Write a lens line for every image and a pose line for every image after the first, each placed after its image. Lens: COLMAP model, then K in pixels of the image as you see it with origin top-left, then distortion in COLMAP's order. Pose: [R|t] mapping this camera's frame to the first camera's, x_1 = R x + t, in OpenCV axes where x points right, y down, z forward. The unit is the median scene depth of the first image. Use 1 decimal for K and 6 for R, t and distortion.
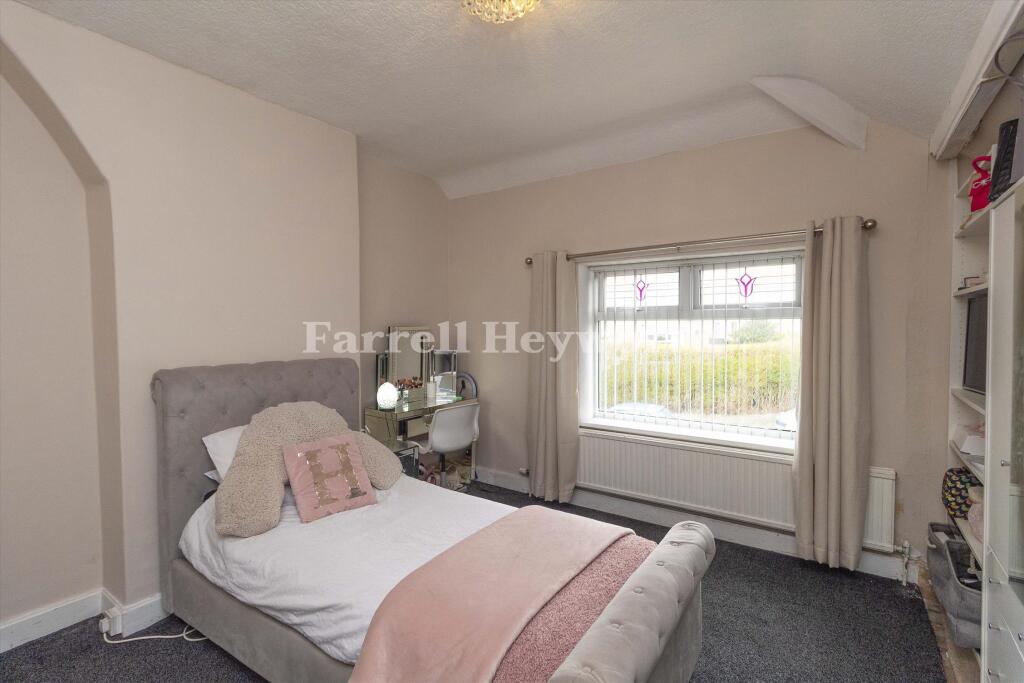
lens RADIAL K [[472.8, 0, 513.8], [0, 472.8, 342.5], [0, 0, 1]] dist [-0.000100, -0.000098]
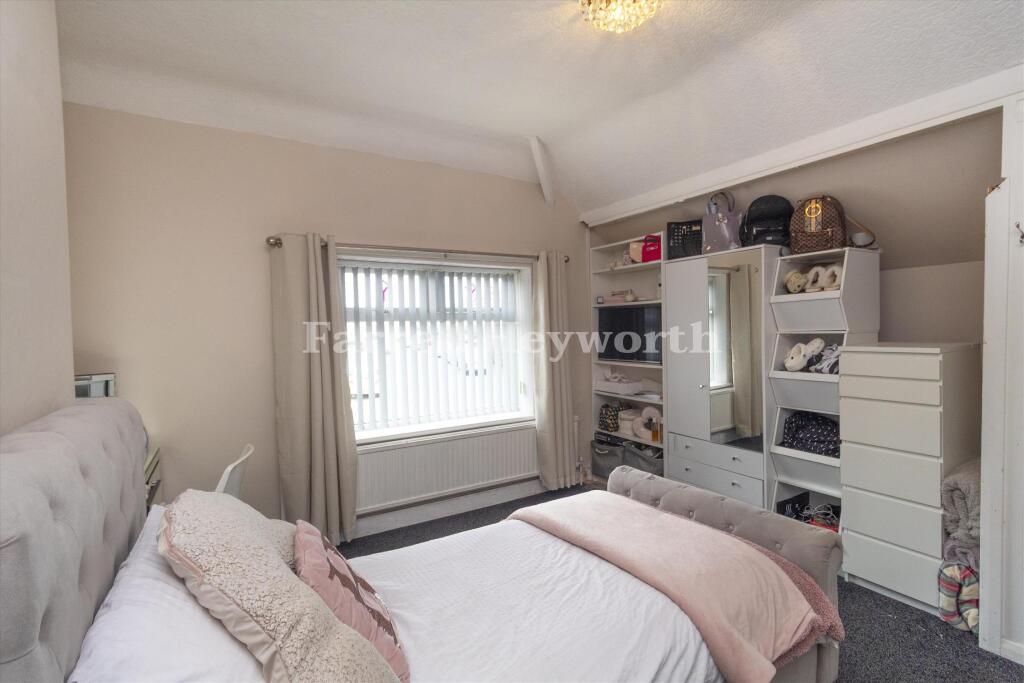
lens RADIAL K [[472.8, 0, 512.7], [0, 472.8, 341.1], [0, 0, 1]] dist [-0.000100, -0.000098]
pose [[0.406215, -0.030293, 0.913275, -0.558462], [0.050782, 0.998654, 0.010537, -0.005738], [-0.912365, 0.042098, 0.407207, 0.408280]]
